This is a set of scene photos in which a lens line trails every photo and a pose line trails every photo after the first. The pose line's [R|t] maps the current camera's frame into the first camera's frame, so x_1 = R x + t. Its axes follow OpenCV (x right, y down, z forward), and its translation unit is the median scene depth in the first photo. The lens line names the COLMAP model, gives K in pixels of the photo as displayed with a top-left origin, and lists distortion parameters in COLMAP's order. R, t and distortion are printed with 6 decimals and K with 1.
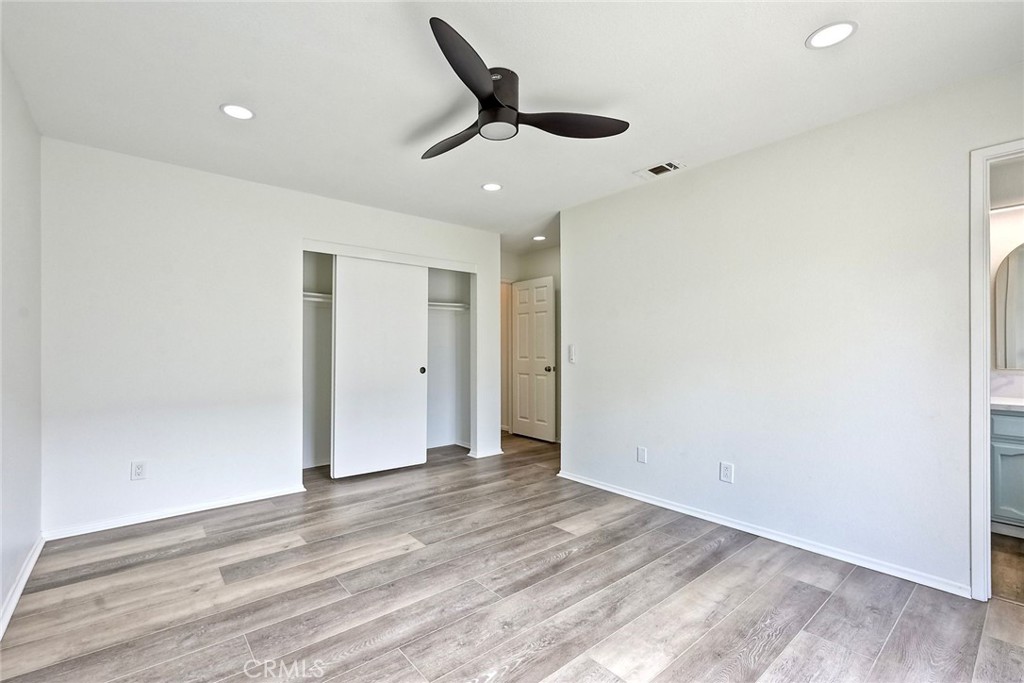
lens RADIAL K [[446.3, 0, 512.0], [0, 446.3, 341.5], [0, 0, 1]] dist [-0.000918, -0.000252]
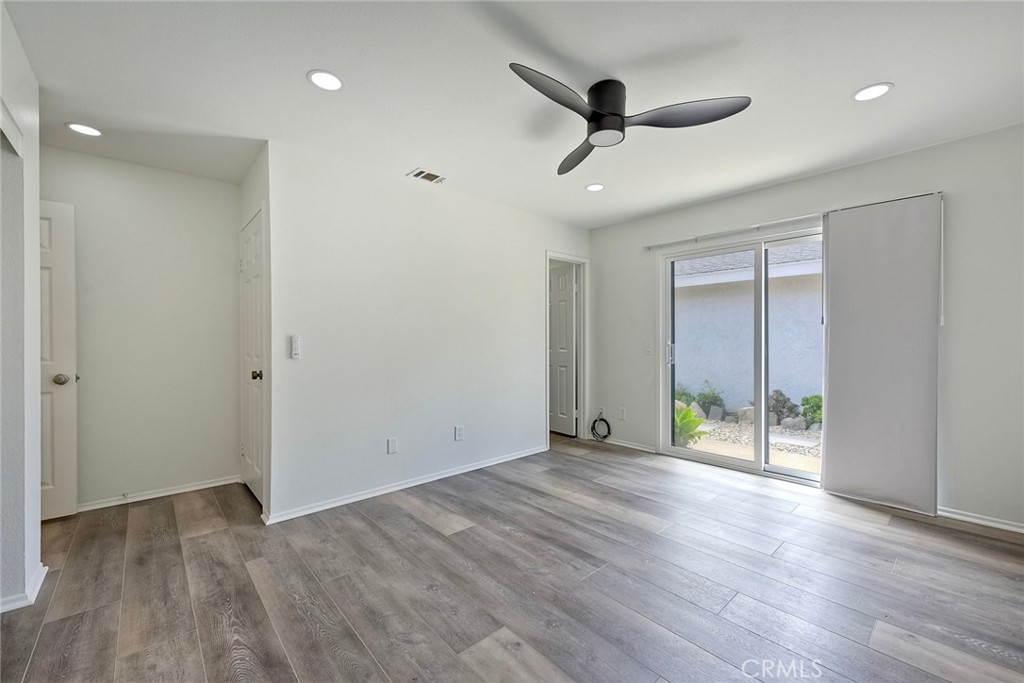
lens RADIAL K [[416.5, 0, 512.0], [0, 416.5, 341.5], [0, 0, 1]] dist [0.000287, -0.000077]
pose [[-0.023320, -0.007763, 0.999698, -0.767515], [-0.008785, 0.999933, 0.007560, 0.028353], [-0.999689, -0.008606, -0.023386, 0.955031]]
